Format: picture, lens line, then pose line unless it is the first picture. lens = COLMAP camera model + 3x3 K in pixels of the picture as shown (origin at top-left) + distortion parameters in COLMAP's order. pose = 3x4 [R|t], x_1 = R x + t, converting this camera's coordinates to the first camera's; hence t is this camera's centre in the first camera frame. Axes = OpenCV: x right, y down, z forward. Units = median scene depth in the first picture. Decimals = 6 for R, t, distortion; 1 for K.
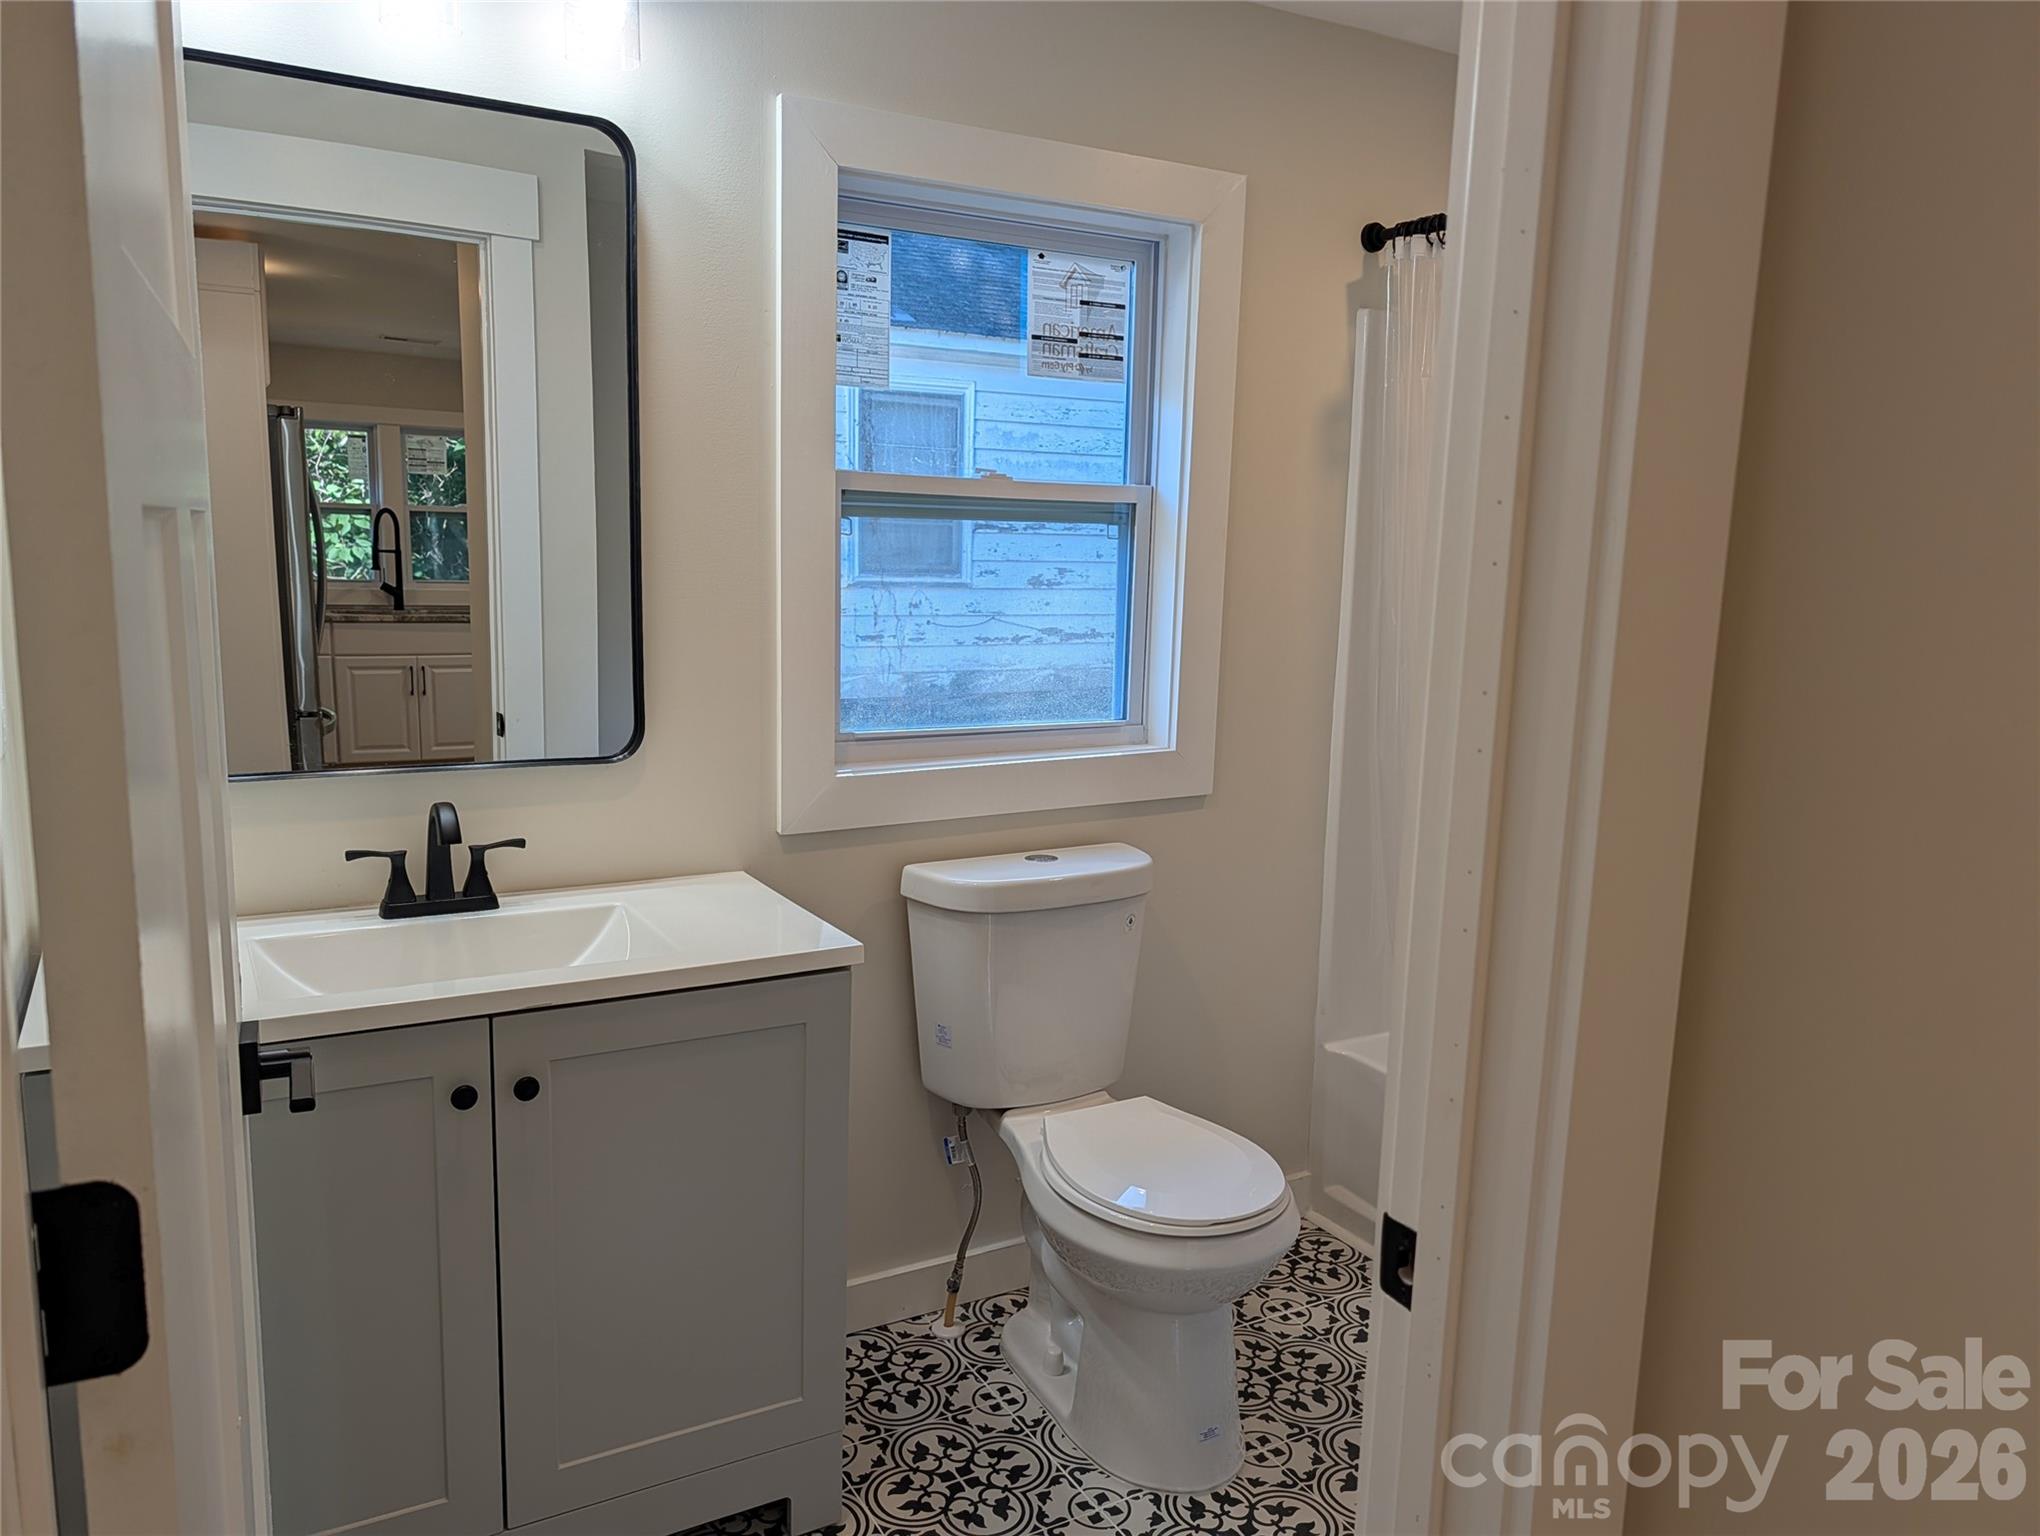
lens RADIAL K [[1449.3, 0, 1018.2], [0, 1449.3, 789.1], [0, 0, 1]] dist [0.087986, -0.192211]
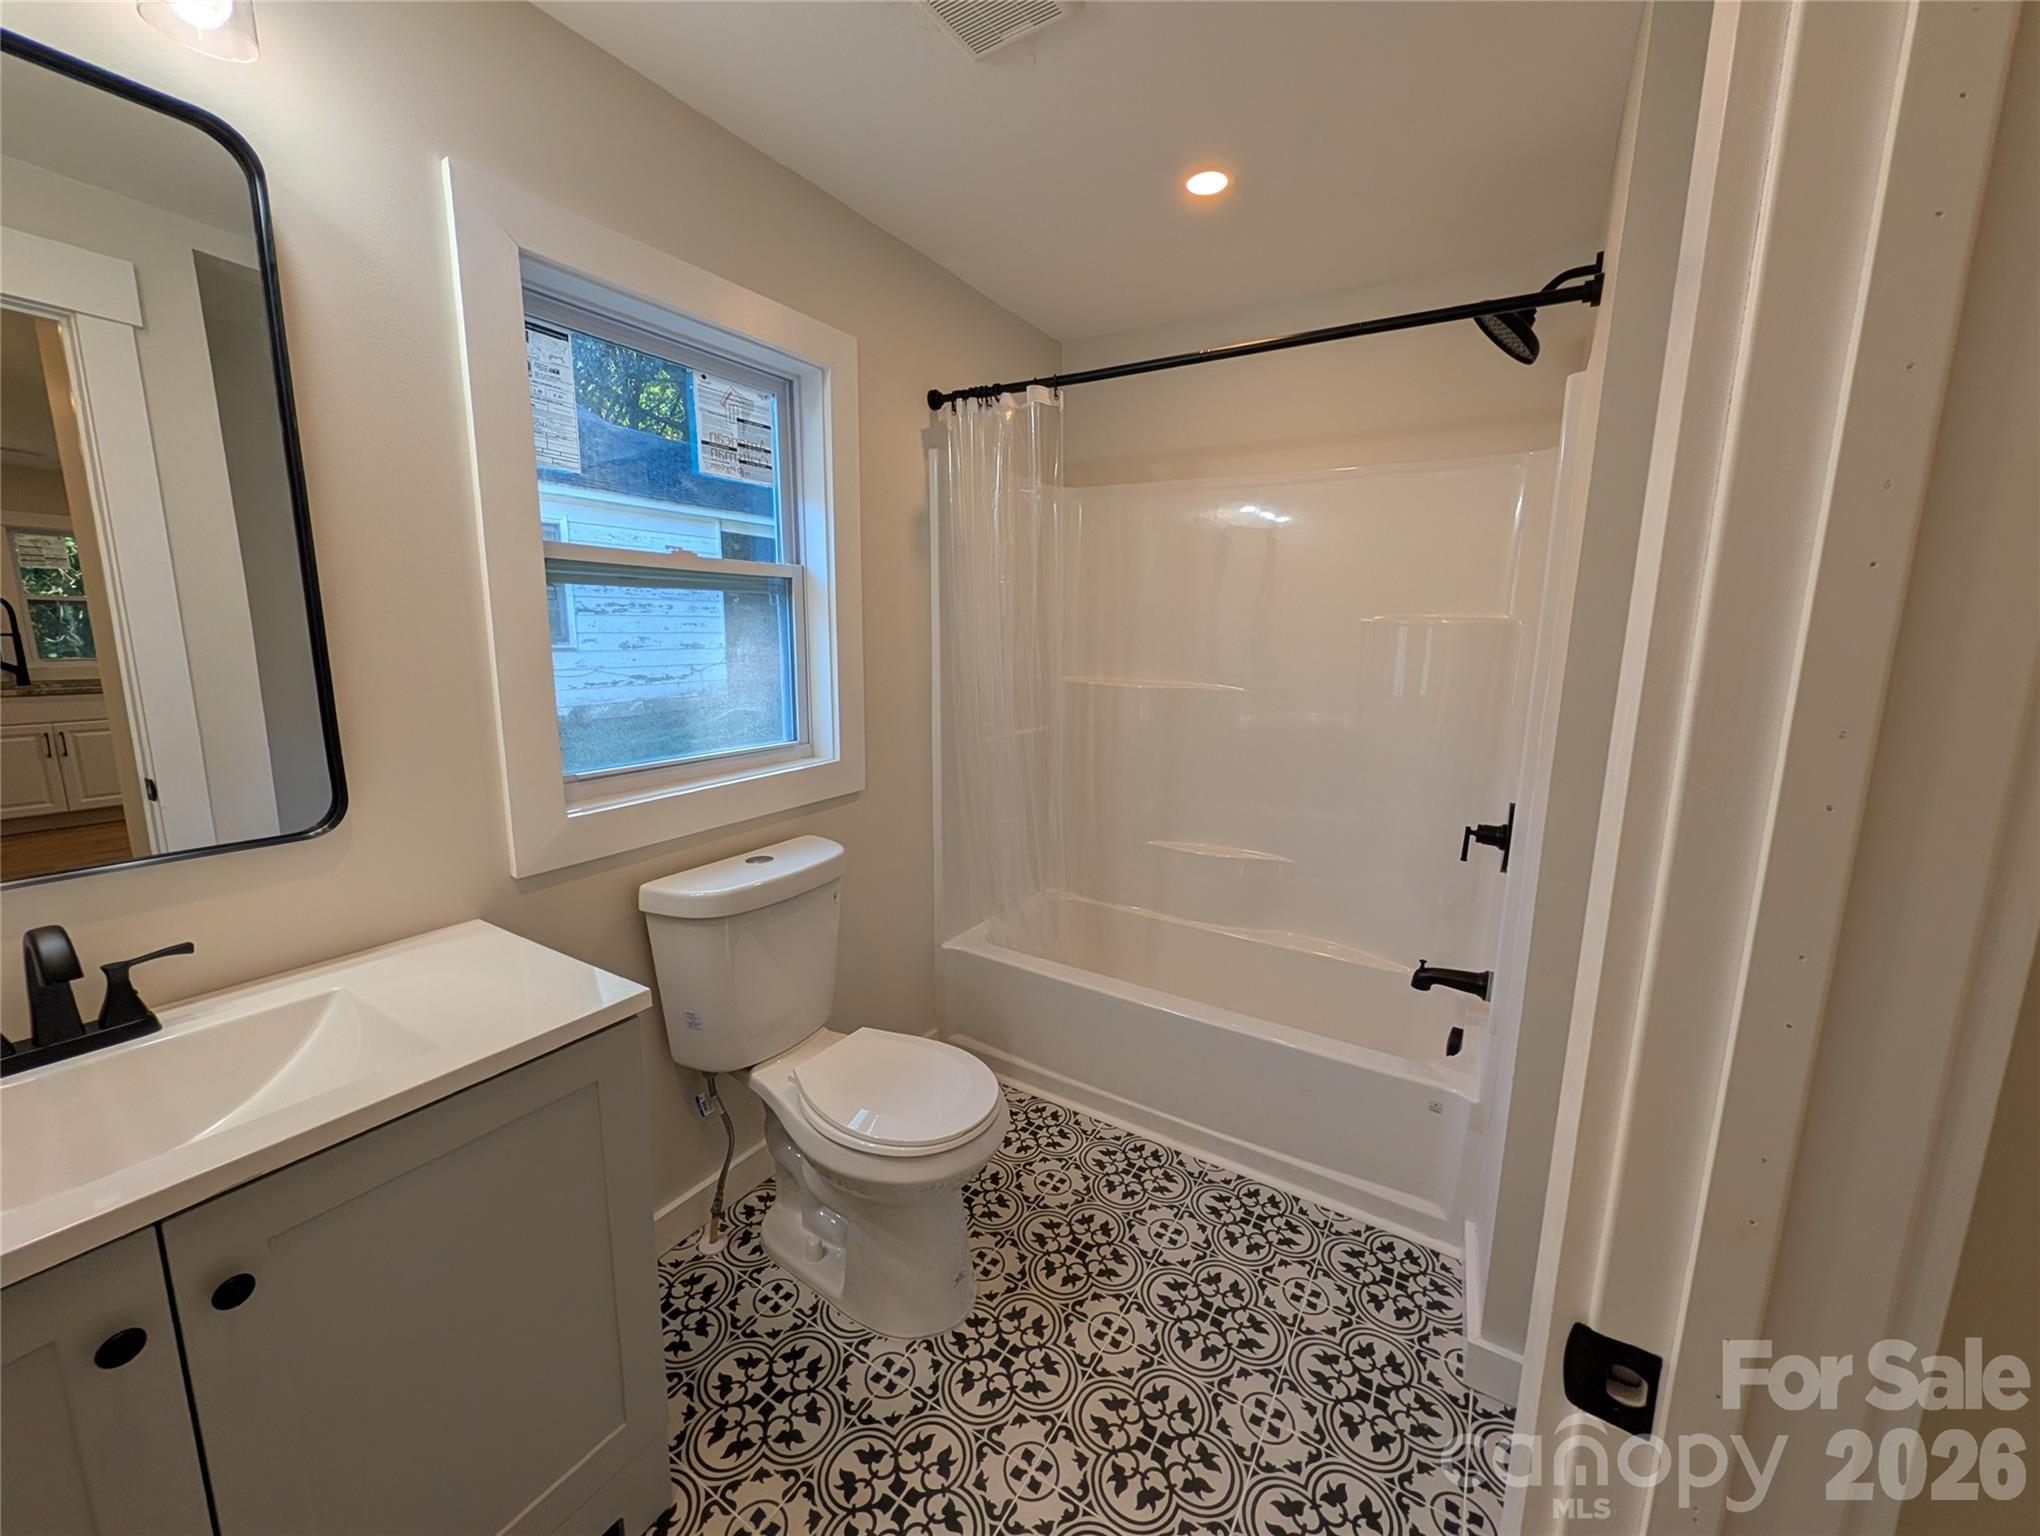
lens RADIAL K [[787.2, 0, 1022.5], [0, 787.2, 765.5], [0, 0, 1]] dist [-0.001856, 0.001674]
pose [[0.879778, -0.097090, 0.465364, -0.092340], [0.090681, 0.995222, 0.036203, -0.036783], [-0.466655, 0.010349, 0.884379, 0.295657]]
